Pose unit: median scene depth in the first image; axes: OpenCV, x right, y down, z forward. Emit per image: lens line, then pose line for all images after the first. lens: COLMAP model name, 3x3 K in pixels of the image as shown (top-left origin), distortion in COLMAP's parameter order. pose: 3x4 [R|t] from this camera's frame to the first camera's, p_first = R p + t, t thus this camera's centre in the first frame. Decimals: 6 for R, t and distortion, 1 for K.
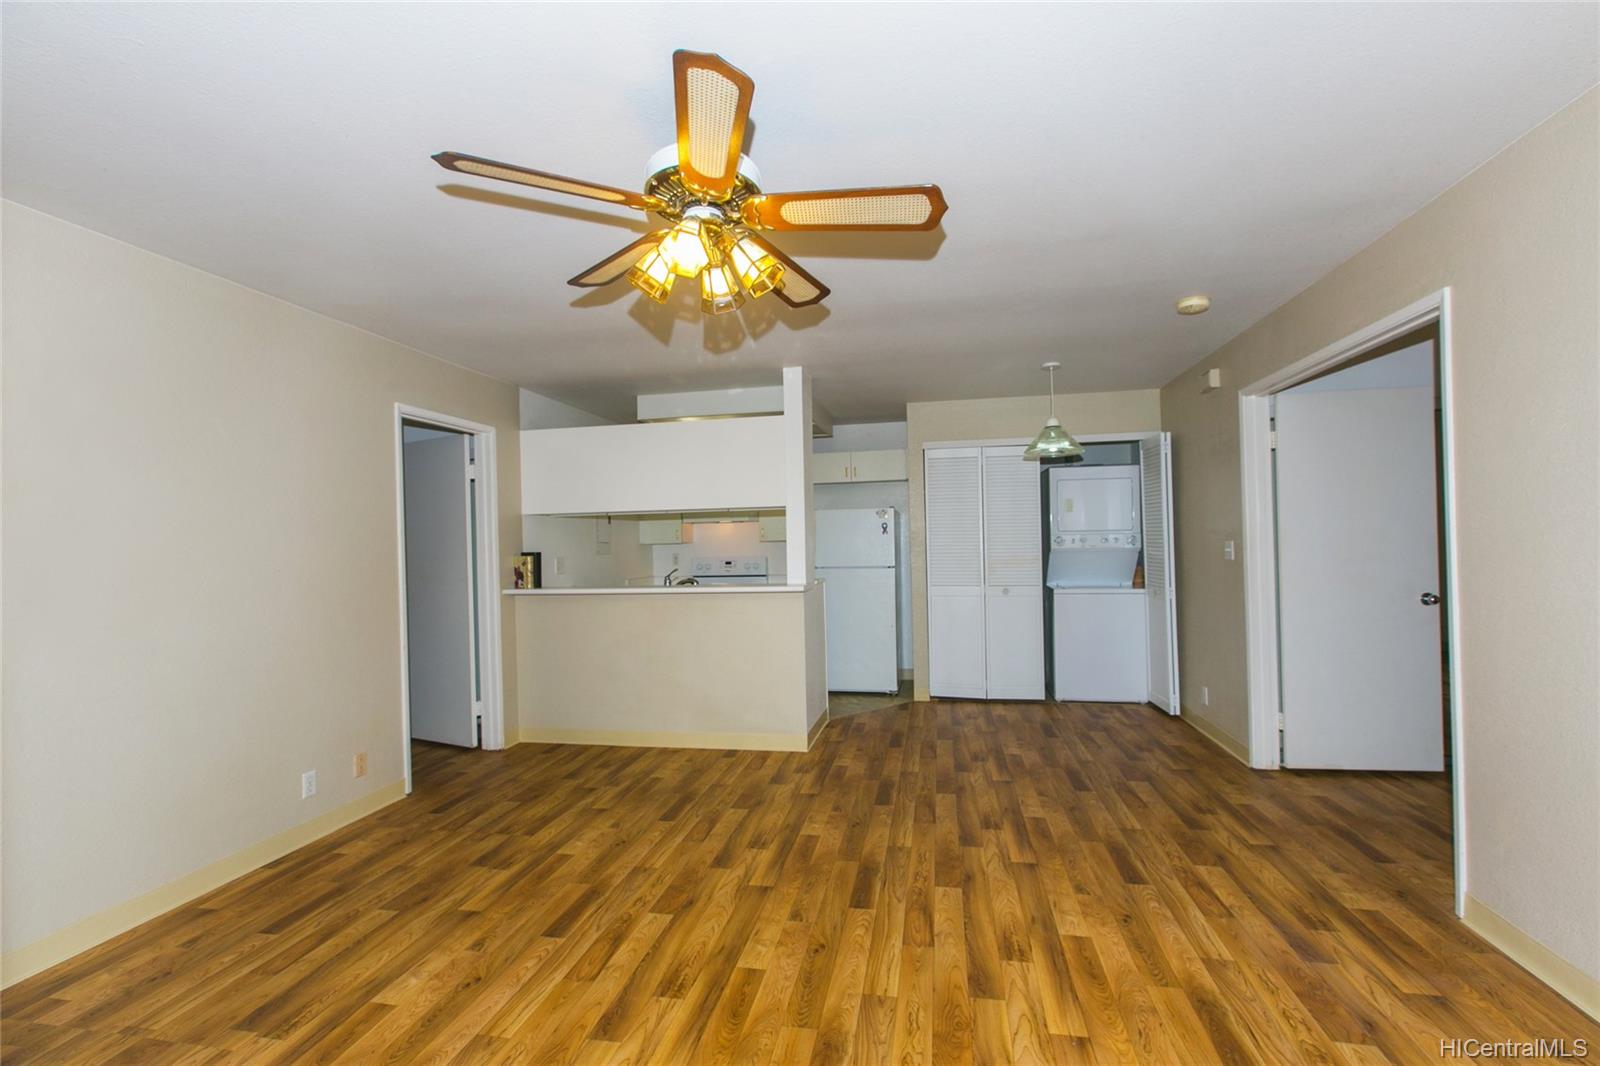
lens RADIAL K [[701.2, 0, 801.7], [0, 701.2, 542.1], [0, 0, 1]] dist [-0.006074, -0.000372]
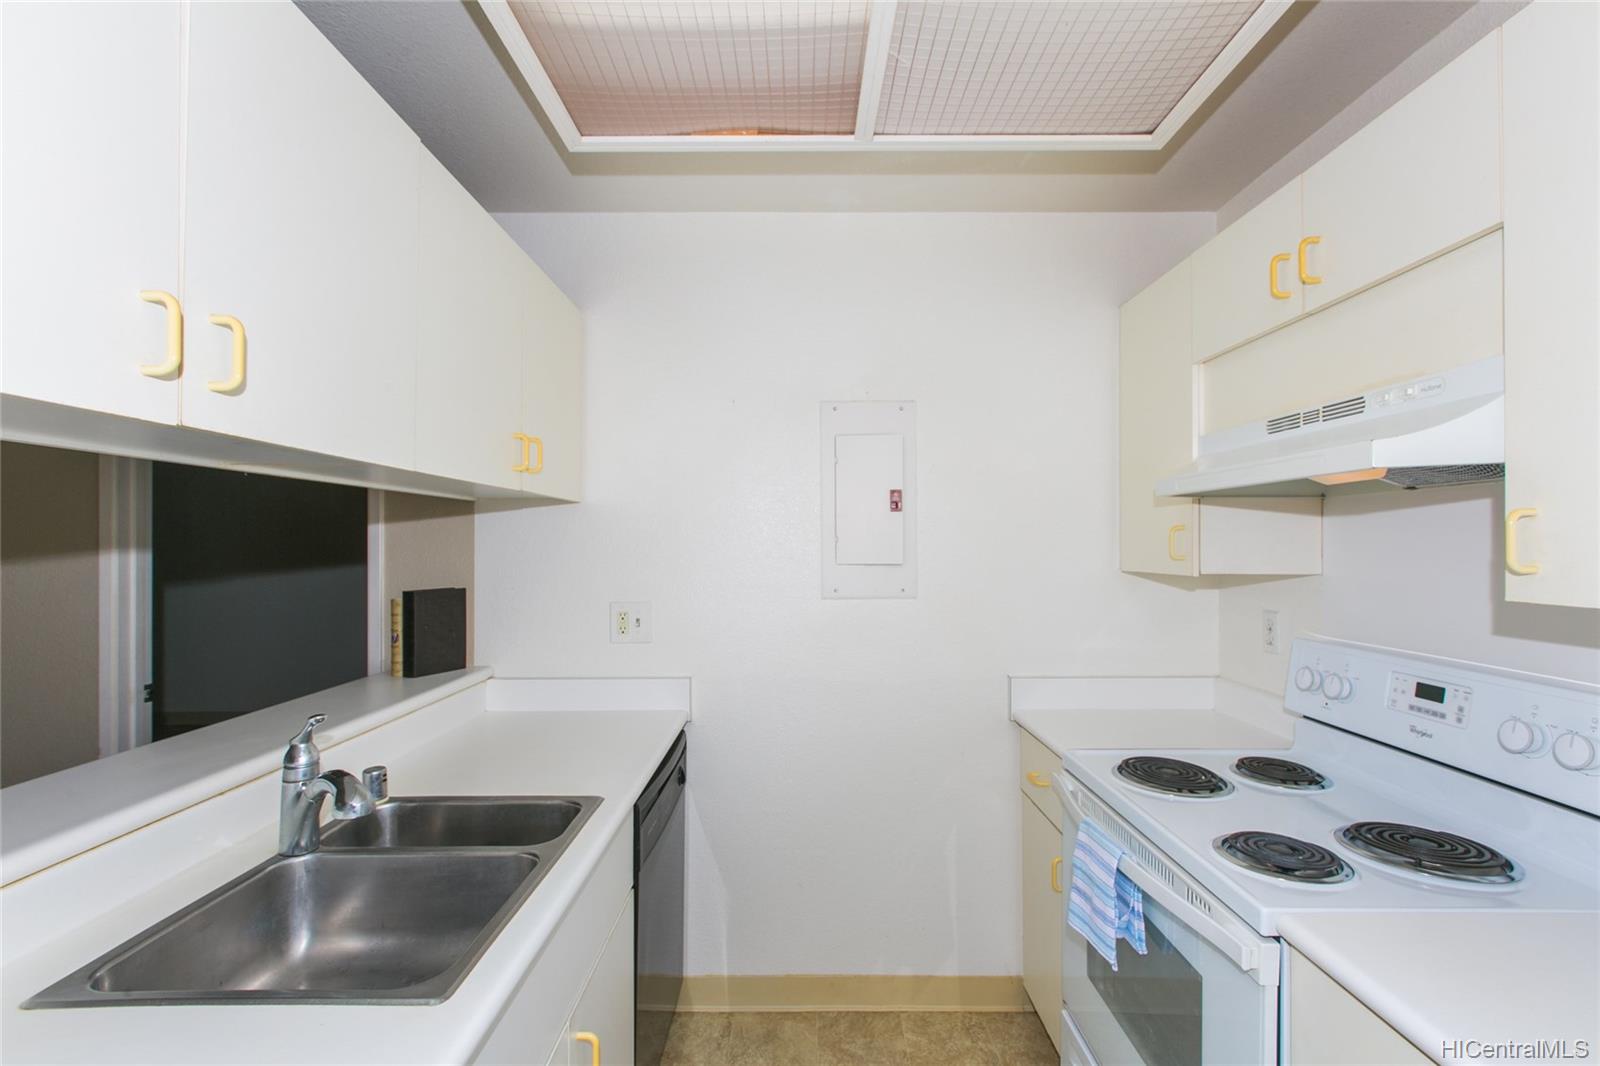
lens RADIAL K [[705.1, 0, 803.0], [0, 705.1, 543.0], [0, 0, 1]] dist [0.000103, -0.000035]
pose [[0.194686, 0.019424, -0.980673, 0.079887], [0.001466, 0.999797, 0.020094, -0.023987], [0.980864, -0.005349, 0.194618, 1.198453]]
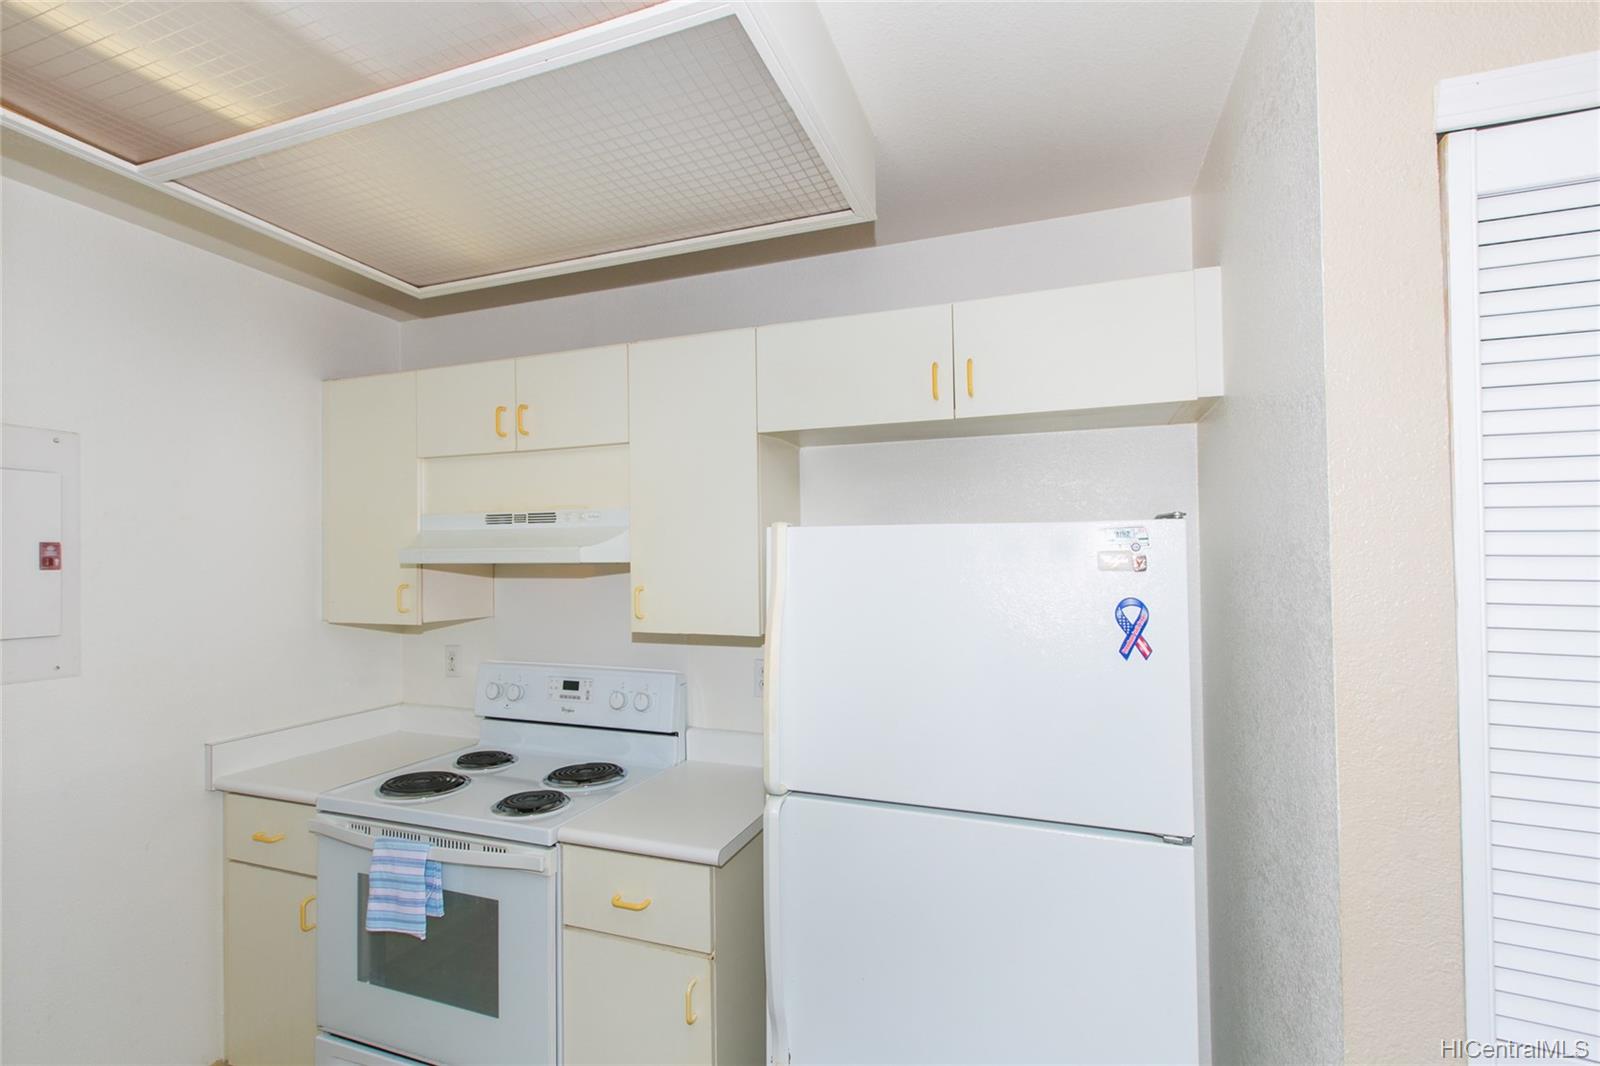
lens RADIAL K [[695.7, 0, 794.4], [0, 695.7, 563.3], [0, 0, 1]] dist [0.000566, 0.000041]
pose [[0.988447, 0.016757, -0.150637, 0.072572], [-0.016130, 0.999855, 0.005387, -0.047313], [0.150706, -0.002895, 0.988574, 1.047887]]
